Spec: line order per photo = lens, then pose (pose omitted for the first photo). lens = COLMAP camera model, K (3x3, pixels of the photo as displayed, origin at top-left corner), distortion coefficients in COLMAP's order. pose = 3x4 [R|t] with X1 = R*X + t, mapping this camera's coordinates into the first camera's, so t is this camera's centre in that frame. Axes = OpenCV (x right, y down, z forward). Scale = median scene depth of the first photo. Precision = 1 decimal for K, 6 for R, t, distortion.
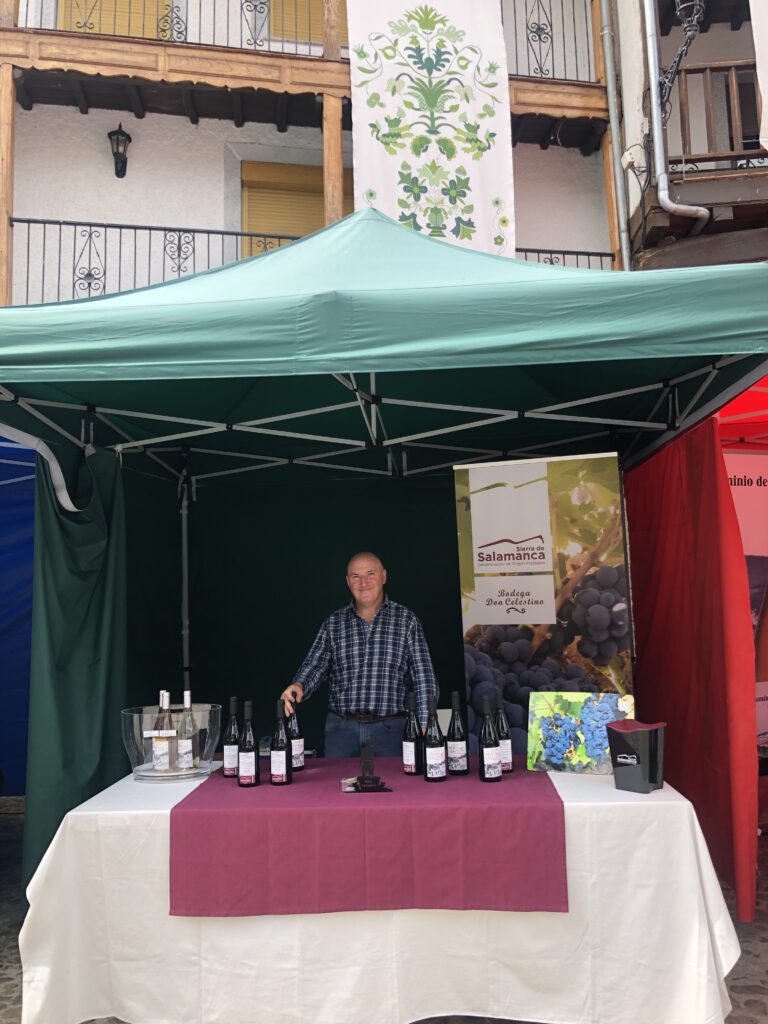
lens RADIAL K [[828.5, 0, 385.3], [0, 828.5, 485.2], [0, 0, 1]] dist [0.021919, -0.012011]
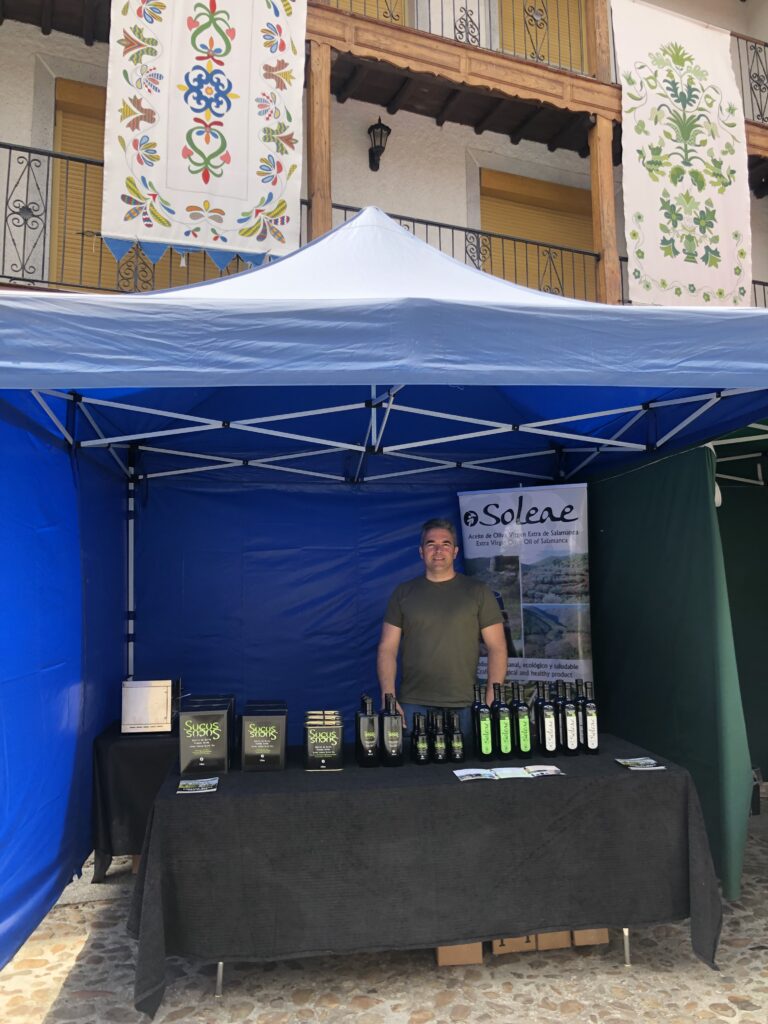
lens RADIAL K [[828.5, 0, 389.7], [0, 828.5, 505.7], [0, 0, 1]] dist [0.021919, -0.012011]
pose [[0.980680, 0.040687, 0.191342, -0.504190], [-0.043306, 0.999016, 0.009523, 0.019608], [-0.190766, -0.017625, 0.981477, 0.018092]]
